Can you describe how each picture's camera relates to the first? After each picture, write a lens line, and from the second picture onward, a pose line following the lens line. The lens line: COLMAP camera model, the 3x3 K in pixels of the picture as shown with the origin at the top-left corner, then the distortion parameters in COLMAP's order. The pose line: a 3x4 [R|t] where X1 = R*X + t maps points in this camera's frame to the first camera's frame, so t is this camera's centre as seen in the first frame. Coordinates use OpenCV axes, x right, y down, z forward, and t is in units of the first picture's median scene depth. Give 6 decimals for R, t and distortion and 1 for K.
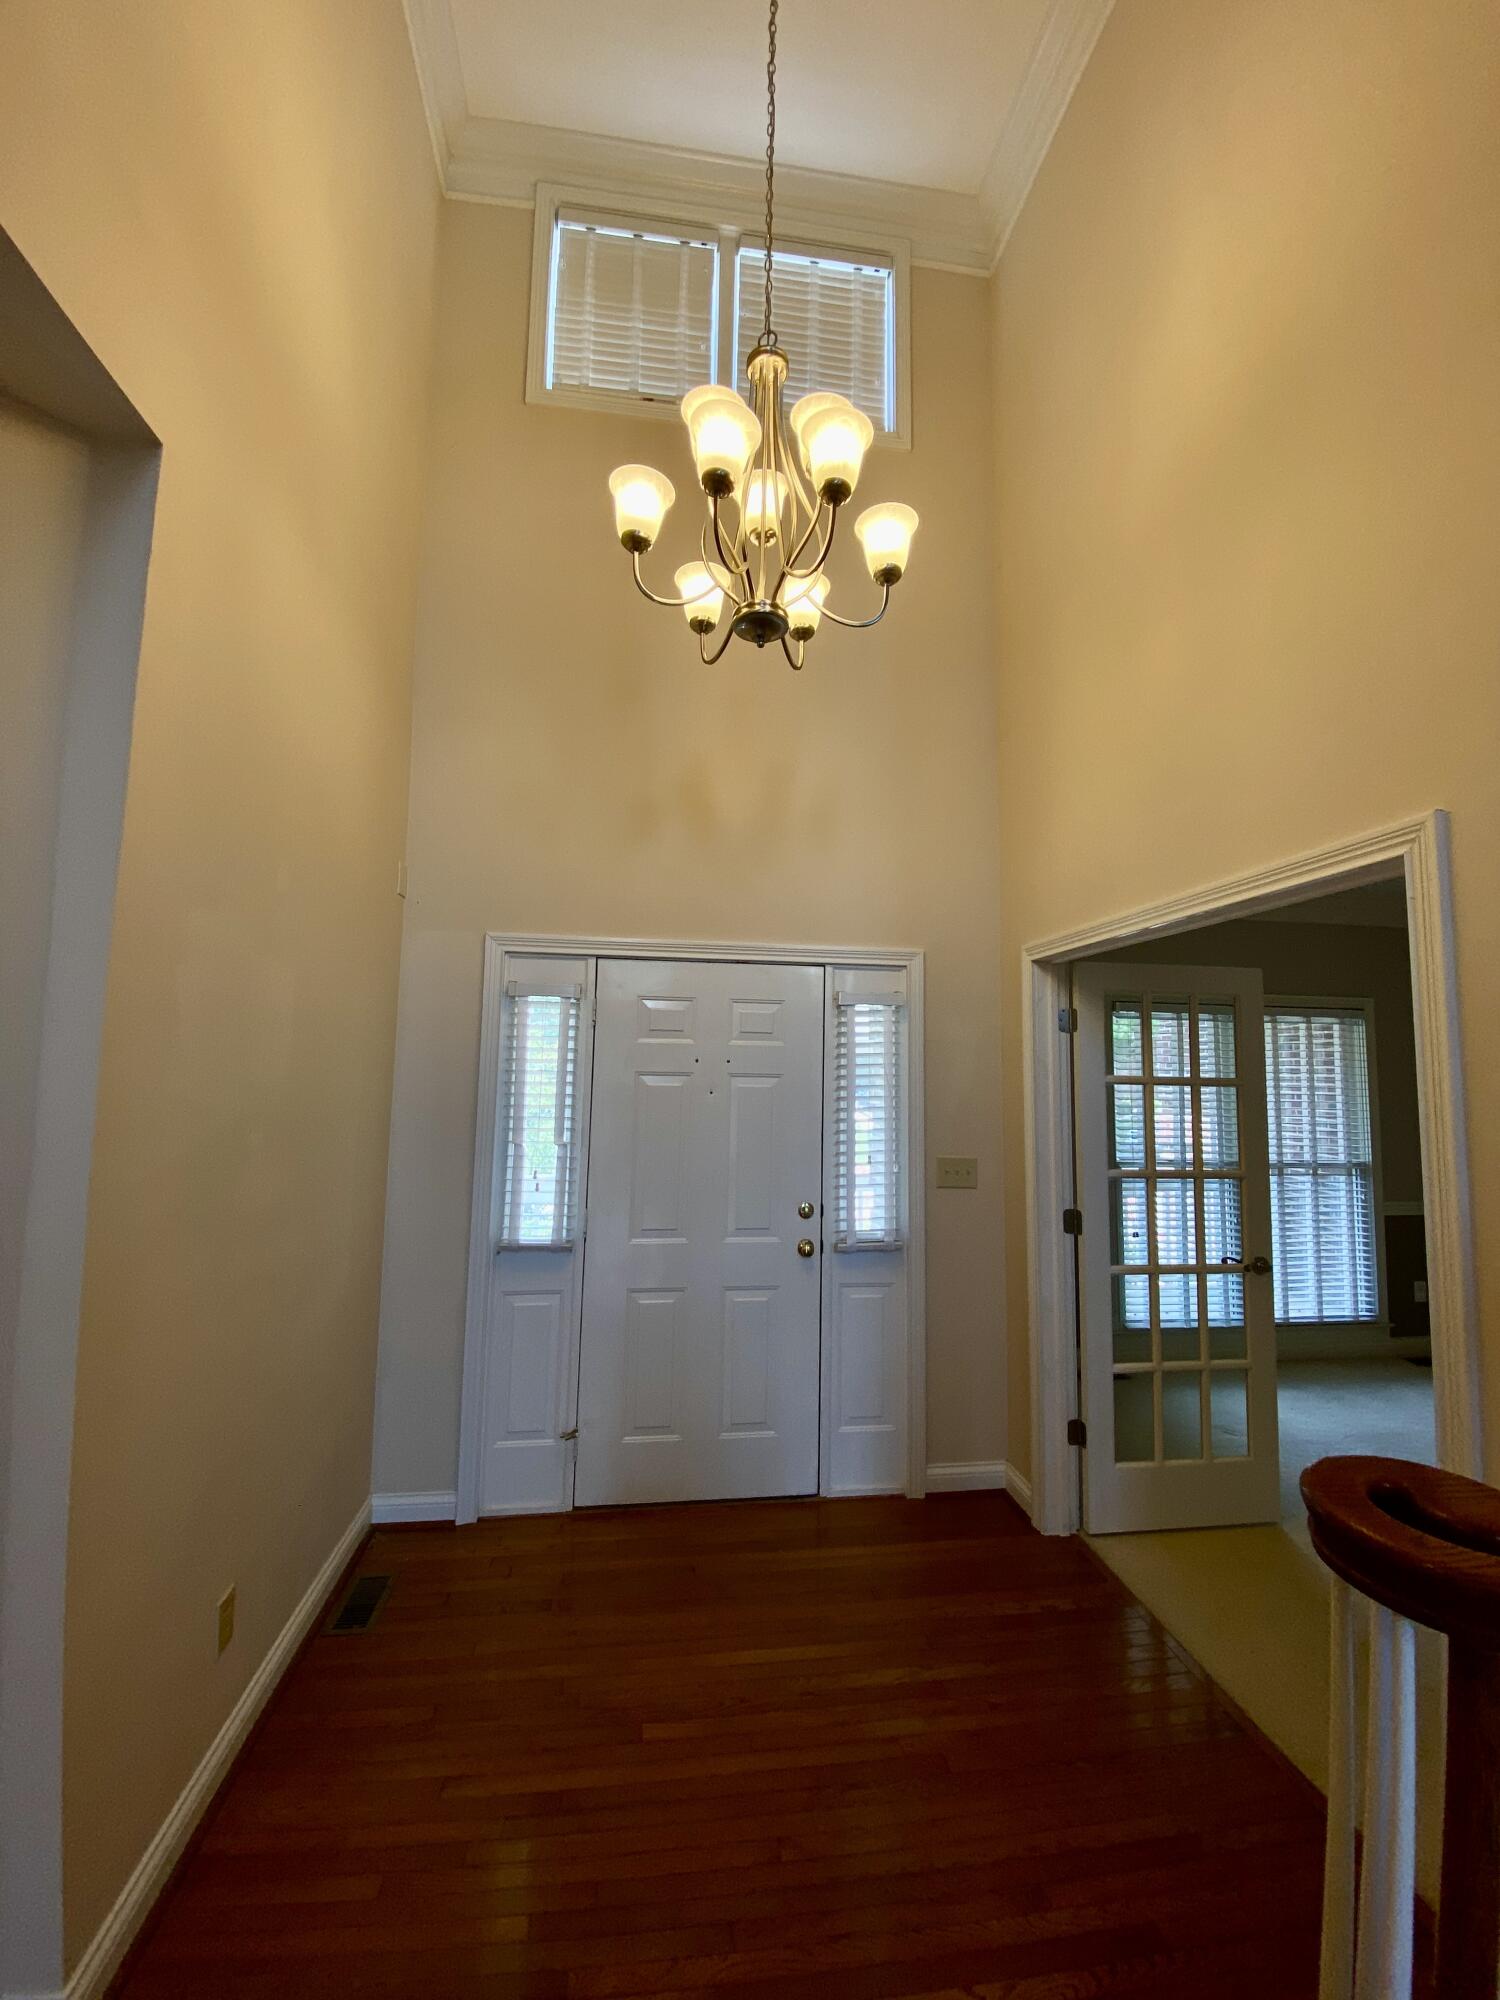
lens RADIAL K [[804.6, 0, 739.1], [0, 804.6, 1006.1], [0, 0, 1]] dist [-0.011991, -0.000303]
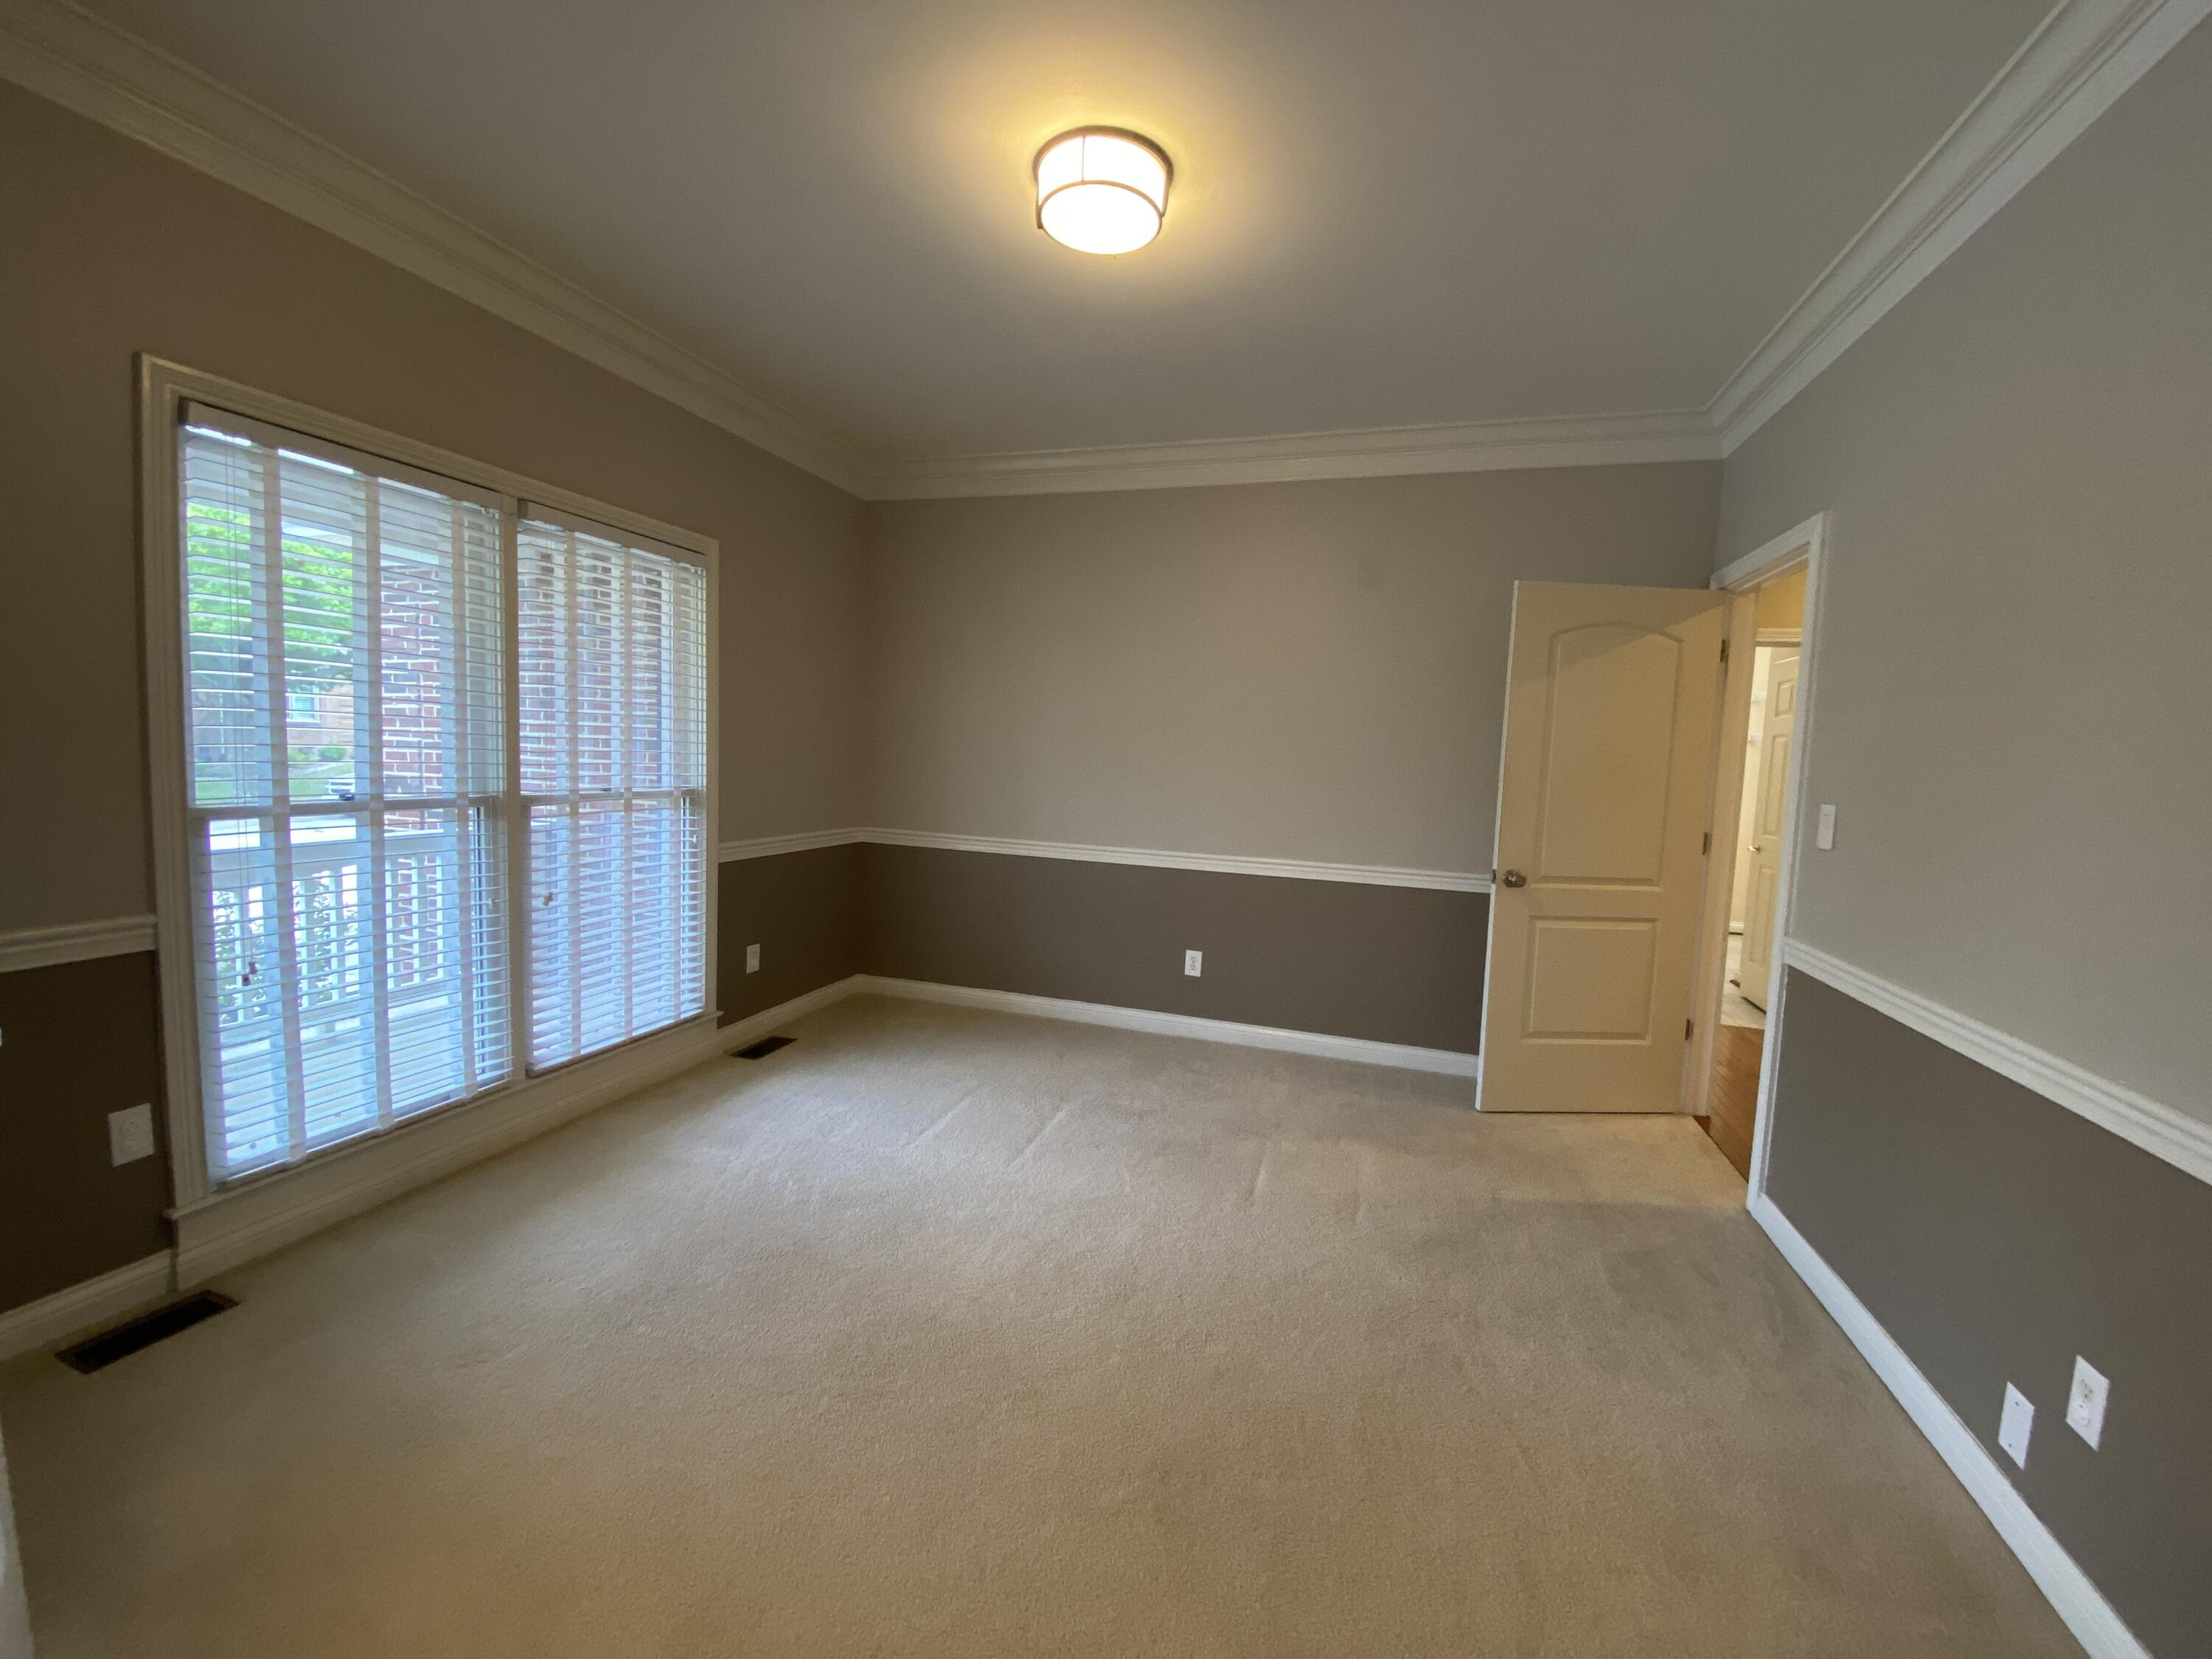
lens RADIAL K [[911.9, 0, 1105.5], [0, 911.9, 828.1], [0, 0, 1]] dist [-0.000067, -0.000936]
pose [[0.433895, -0.076874, 0.897678, 0.248342], [-0.110883, 0.984222, 0.137882, 0.086534], [-0.894114, -0.159364, 0.418525, 0.373860]]
